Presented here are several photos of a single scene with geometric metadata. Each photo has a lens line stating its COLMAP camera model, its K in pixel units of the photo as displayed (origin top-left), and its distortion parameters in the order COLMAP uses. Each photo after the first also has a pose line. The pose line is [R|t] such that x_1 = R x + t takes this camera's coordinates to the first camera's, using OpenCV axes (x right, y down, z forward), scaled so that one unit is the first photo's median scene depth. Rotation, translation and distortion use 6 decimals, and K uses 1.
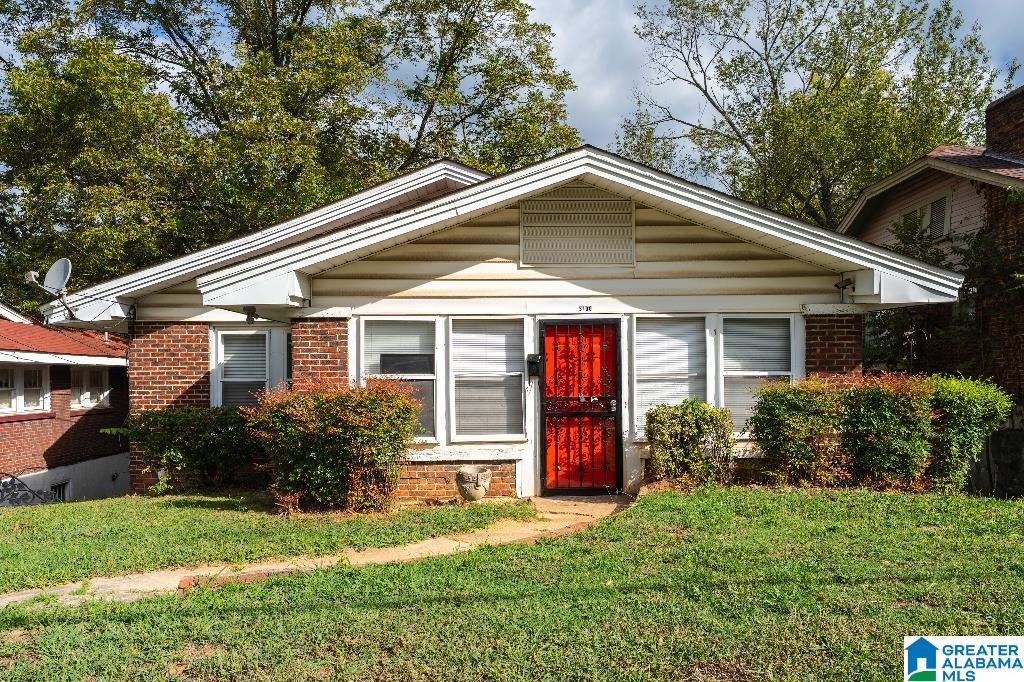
lens RADIAL K [[548.8, 0, 511.6], [0, 548.8, 344.2], [0, 0, 1]] dist [0.003390, -0.000971]
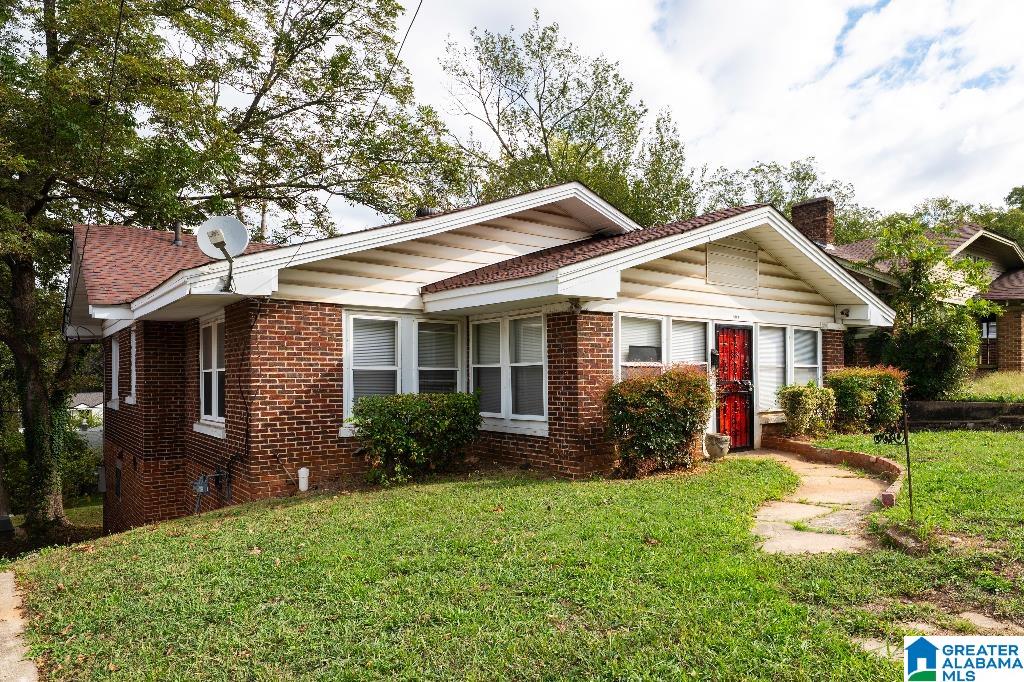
lens RADIAL K [[517.9, 0, 510.1], [0, 517.9, 347.6], [0, 0, 1]] dist [-0.007161, -0.000244]
pose [[0.868124, 0.031417, 0.495353, -1.014975], [-0.032358, 0.999454, -0.006680, 0.039510], [-0.495292, -0.010229, 0.868666, 0.145094]]
